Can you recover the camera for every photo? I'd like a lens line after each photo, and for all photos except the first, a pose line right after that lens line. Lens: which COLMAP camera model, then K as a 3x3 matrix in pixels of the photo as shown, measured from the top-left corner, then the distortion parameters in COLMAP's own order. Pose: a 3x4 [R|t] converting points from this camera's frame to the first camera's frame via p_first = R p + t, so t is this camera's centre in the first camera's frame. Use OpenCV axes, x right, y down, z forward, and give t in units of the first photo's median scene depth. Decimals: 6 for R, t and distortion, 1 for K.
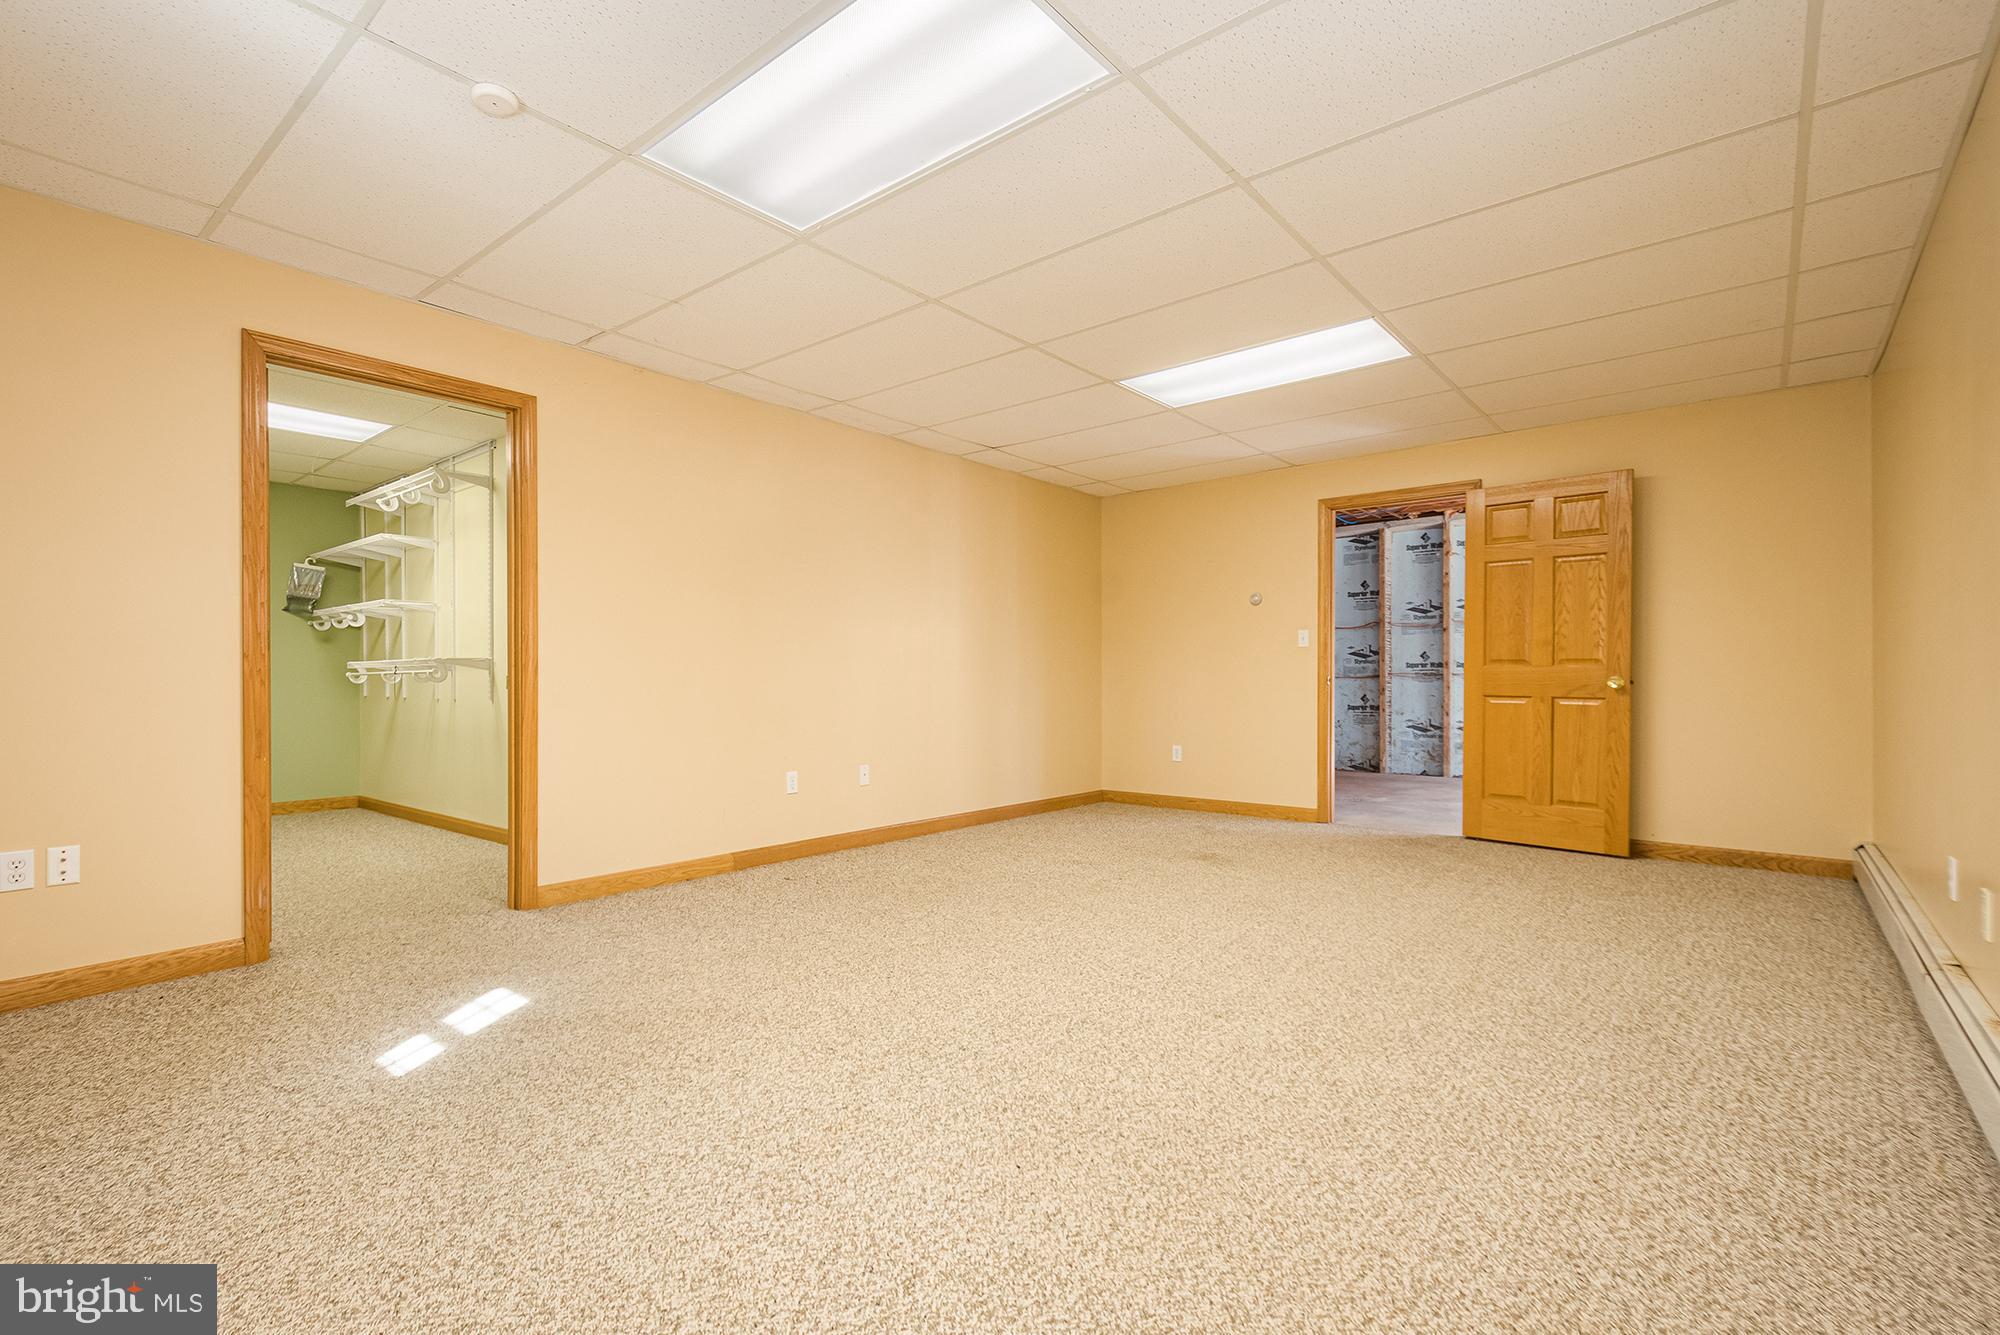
lens RADIAL K [[931.6, 0, 995.1], [0, 931.6, 668.6], [0, 0, 1]] dist [0.029054, 0.000228]
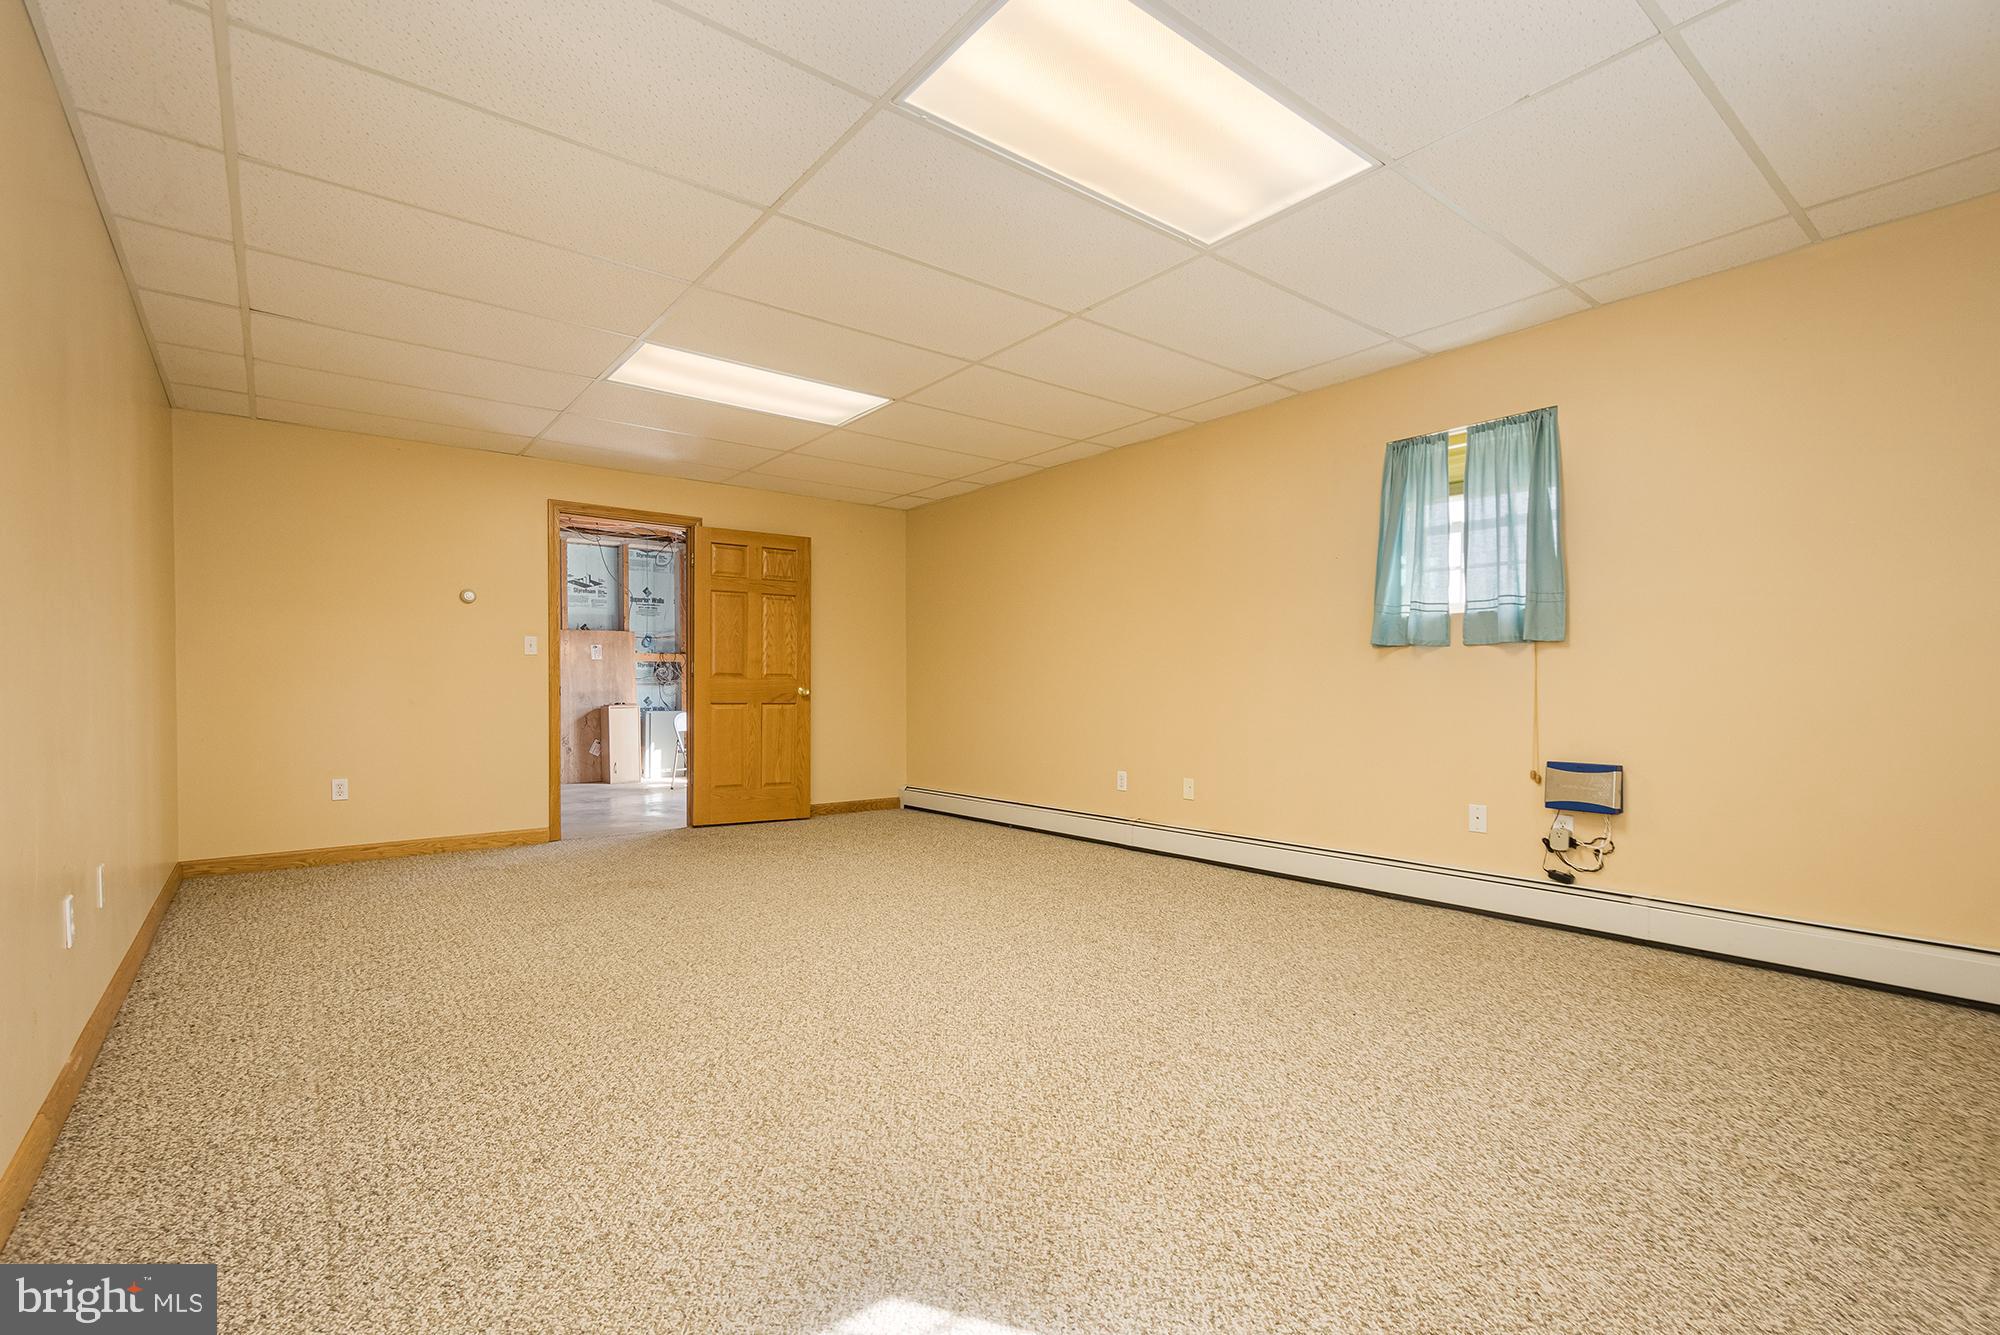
lens RADIAL K [[881.6, 0, 993.0], [0, 881.6, 684.0], [0, 0, 1]] dist [0.010612, -0.002117]
pose [[0.202818, 0.004718, 0.979205, -0.539754], [-0.008813, 0.999957, -0.002992, 0.005213], [-0.979177, -0.008023, 0.202850, 0.470615]]
